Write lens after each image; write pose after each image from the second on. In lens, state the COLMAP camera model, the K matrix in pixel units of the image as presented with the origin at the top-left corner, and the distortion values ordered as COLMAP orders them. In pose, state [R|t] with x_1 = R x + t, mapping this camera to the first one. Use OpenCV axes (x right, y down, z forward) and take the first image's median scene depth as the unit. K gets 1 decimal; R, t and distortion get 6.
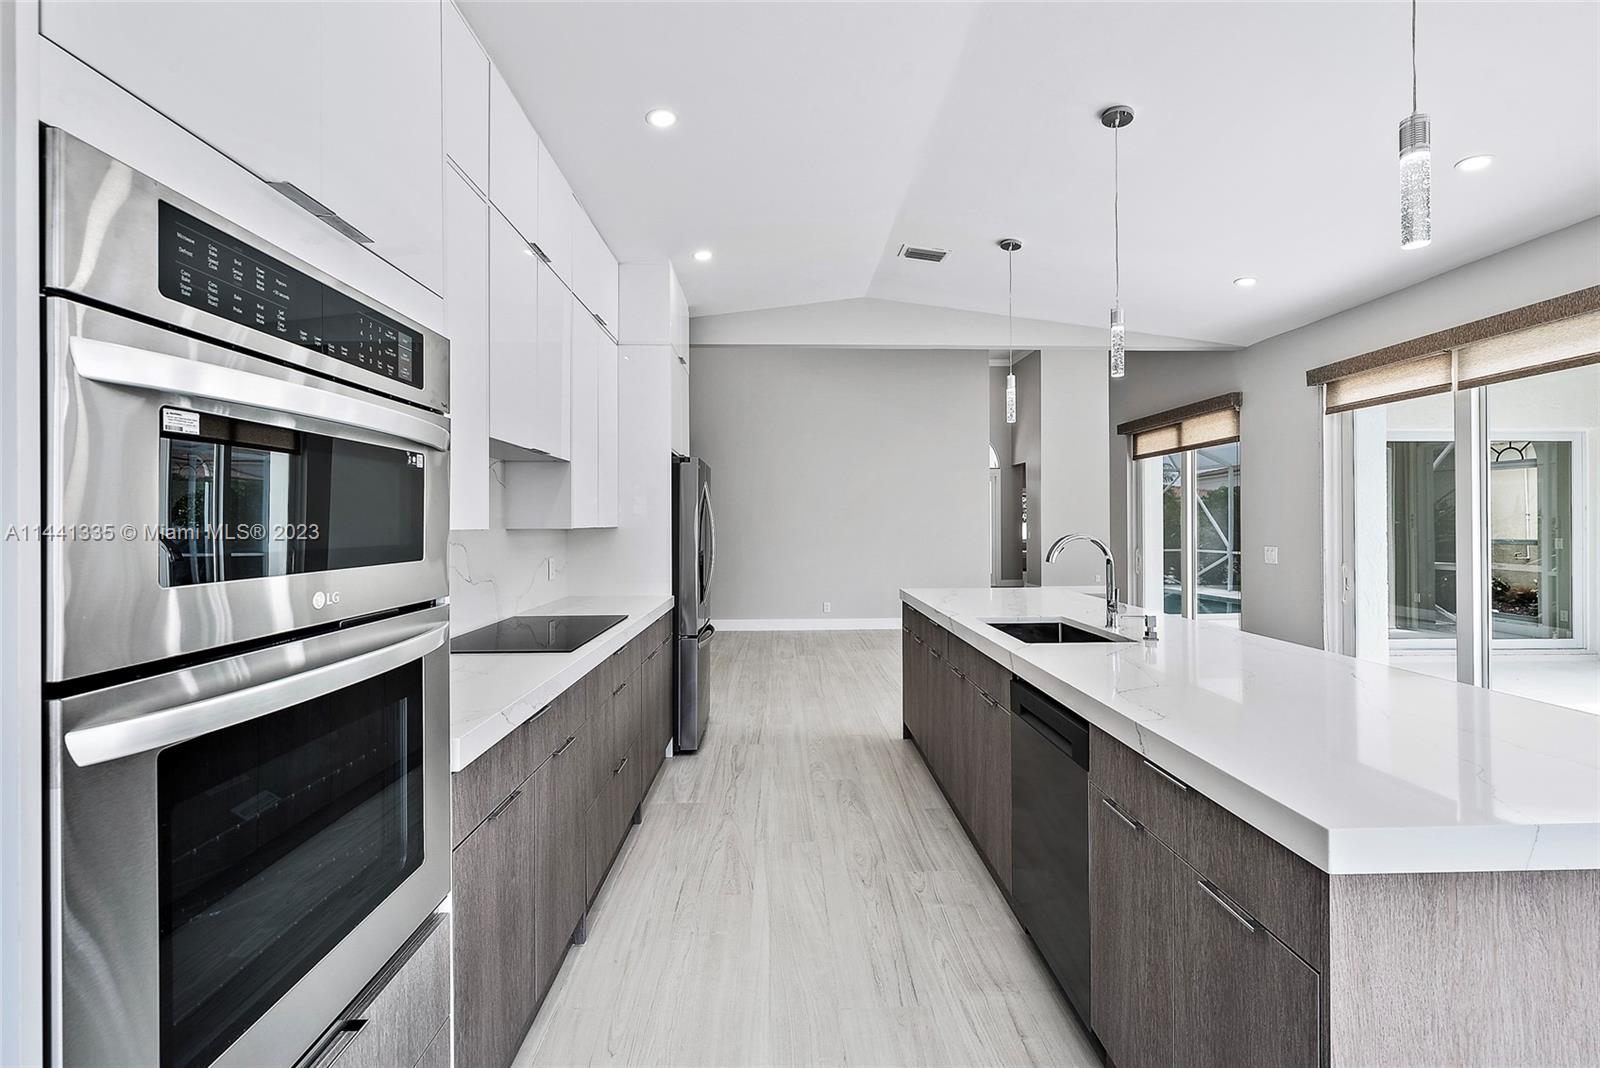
lens RADIAL K [[715.7, 0, 804.3], [0, 715.7, 518.3], [0, 0, 1]] dist [0.001000, -0.000005]
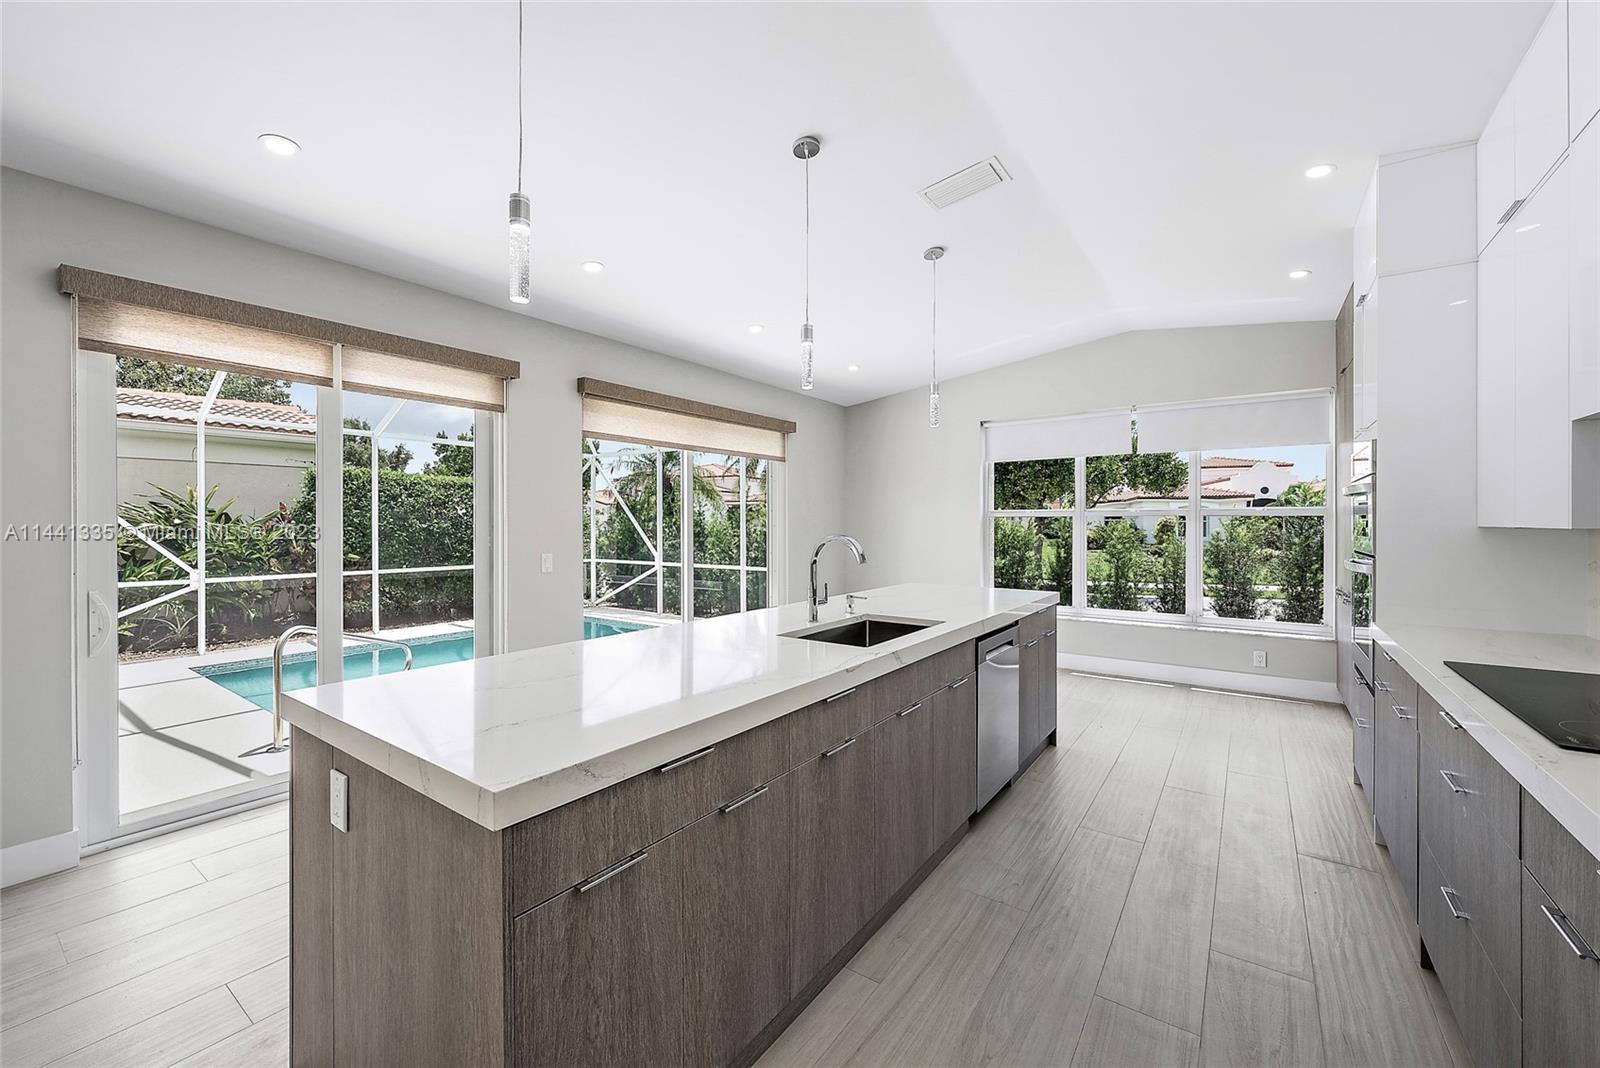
lens RADIAL K [[630.5, 0, 803.9], [0, 630.5, 523.2], [0, 0, 1]] dist [0.002767, 0.000073]
pose [[-0.794135, 0.003199, 0.607733, -0.116789], [-0.000831, 0.999979, -0.006350, 0.008041], [-0.607741, -0.005548, -0.794116, 1.511640]]
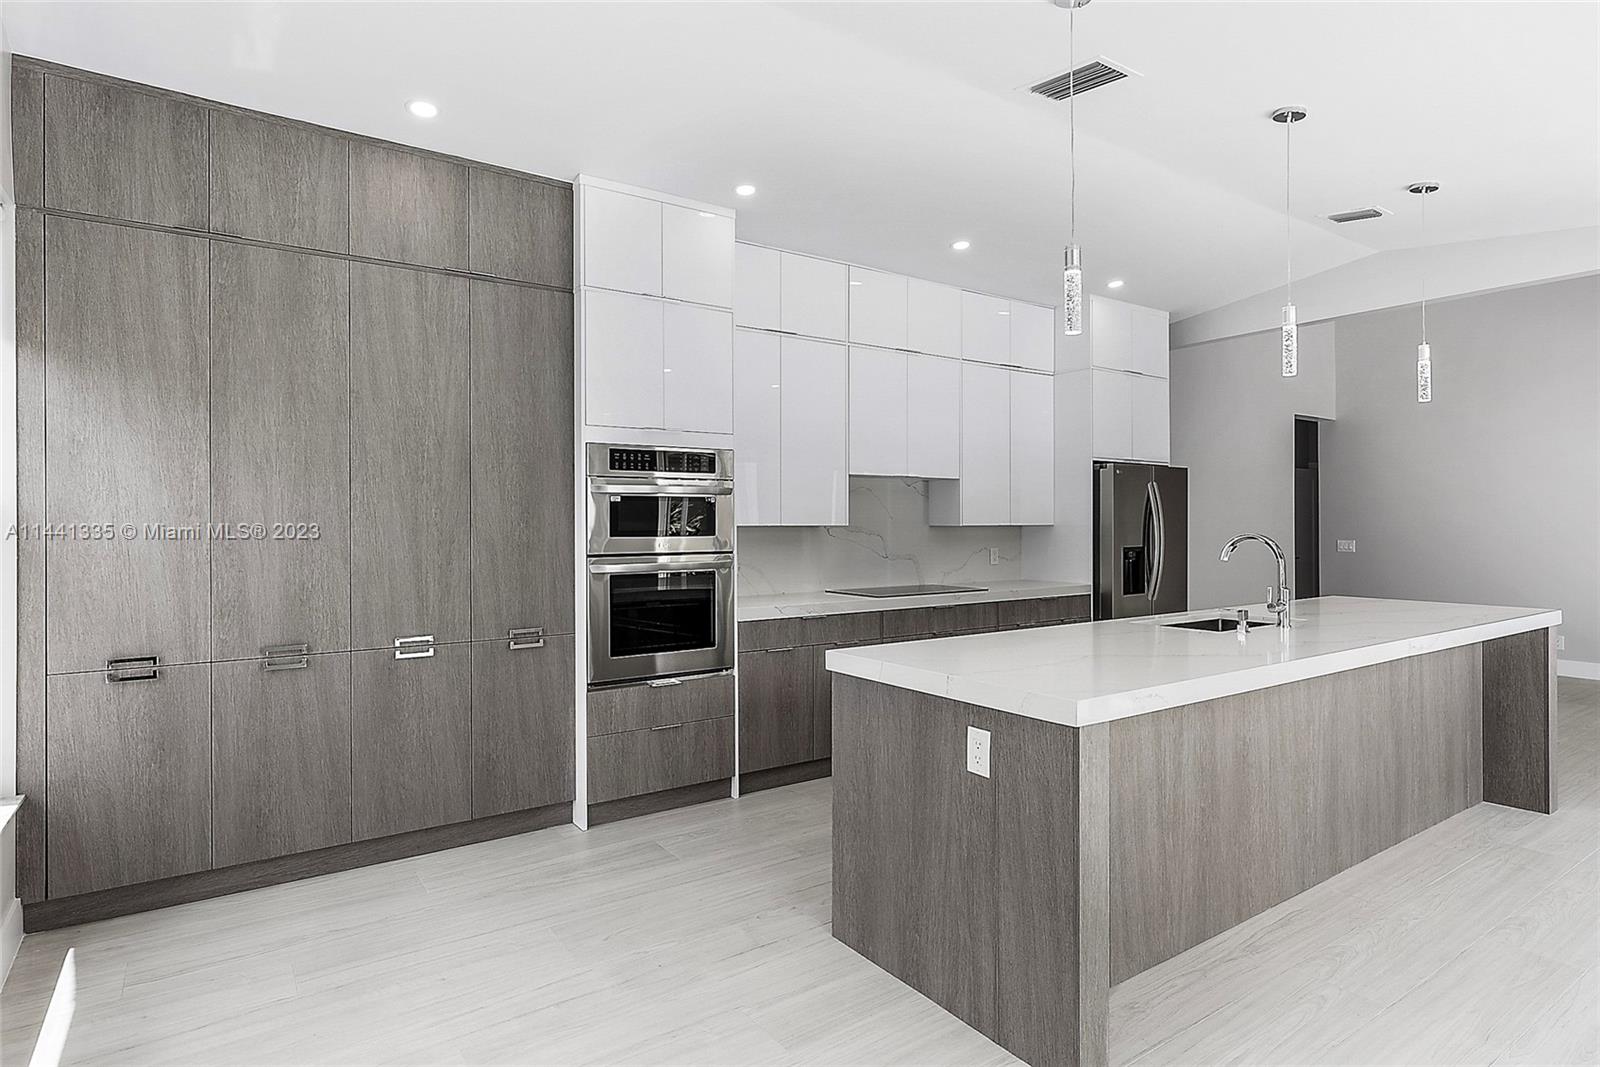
lens RADIAL K [[852.8, 0, 806.7], [0, 852.8, 519.3], [0, 0, 1]] dist [-0.001550, -0.000689]
pose [[0.539198, -0.002319, -0.842176, 0.931869], [0.006172, 0.999980, 0.001198, -0.002666], [0.842157, -0.005843, 0.539201, -0.177933]]
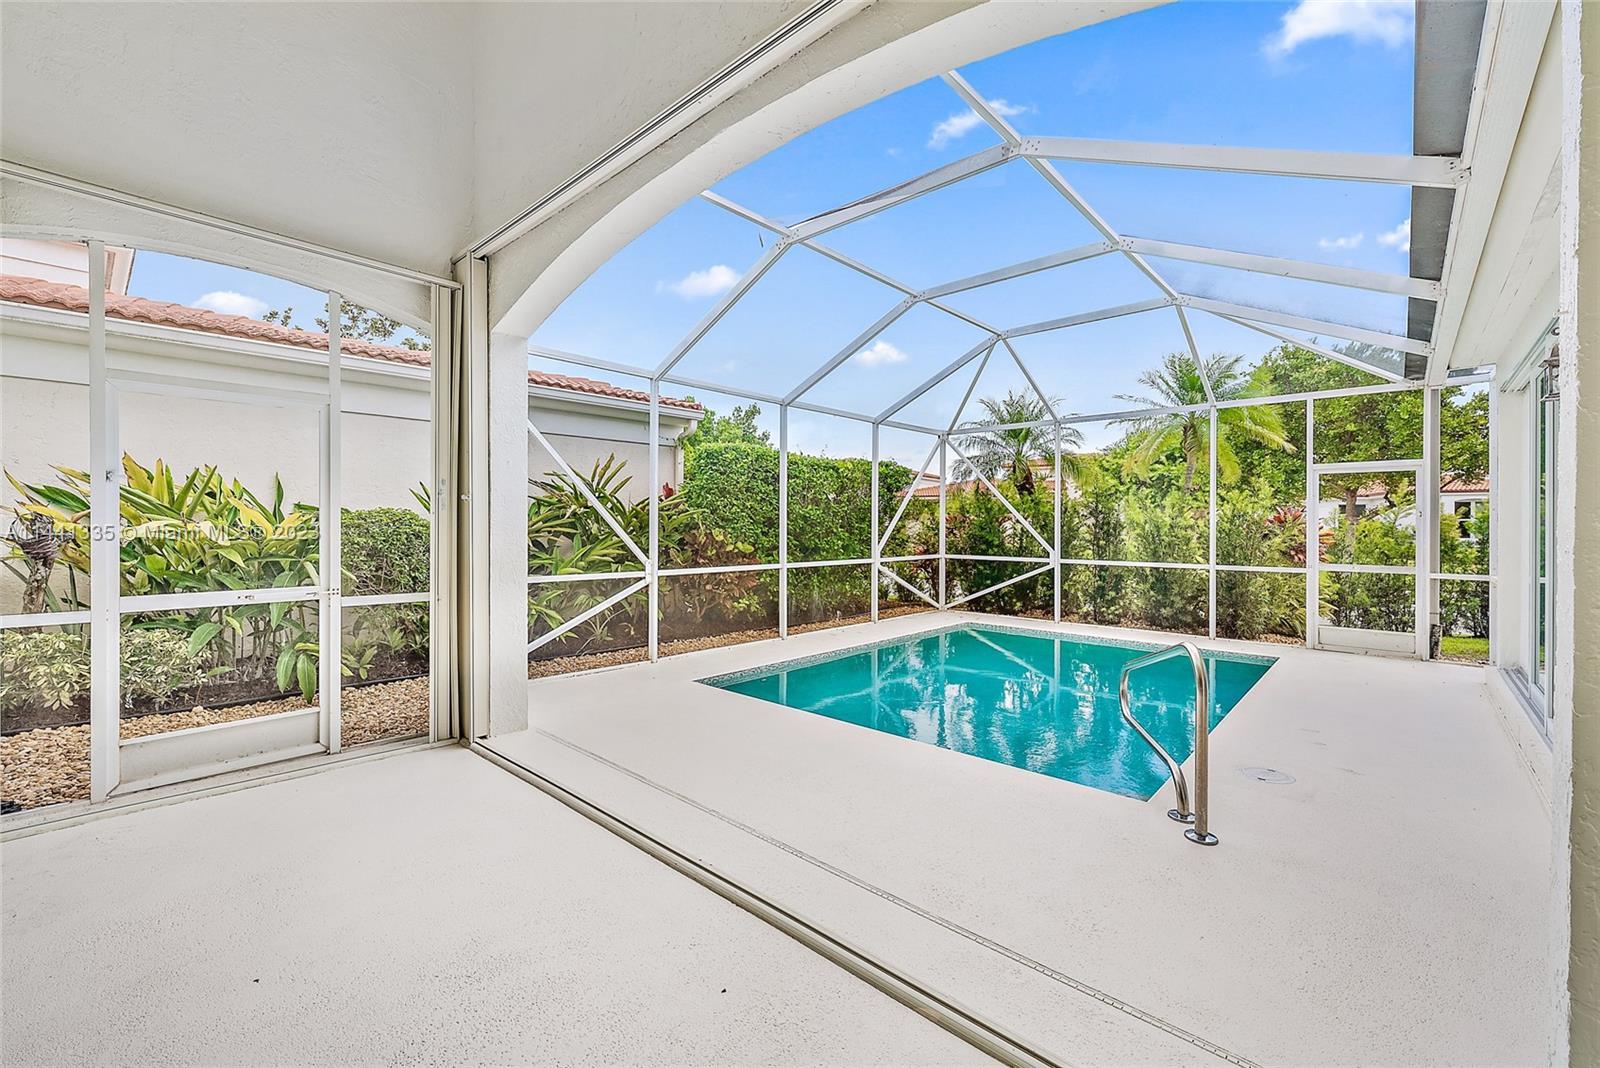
lens RADIAL K [[654.4, 0, 801.9], [0, 654.4, 523.9], [0, 0, 1]] dist [-0.000337, -0.000051]
pose [[-0.714683, -0.000104, 0.699448, 1.307409], [-0.006050, 0.999963, -0.006034, 0.064788], [-0.699422, -0.008544, -0.714658, 2.123589]]
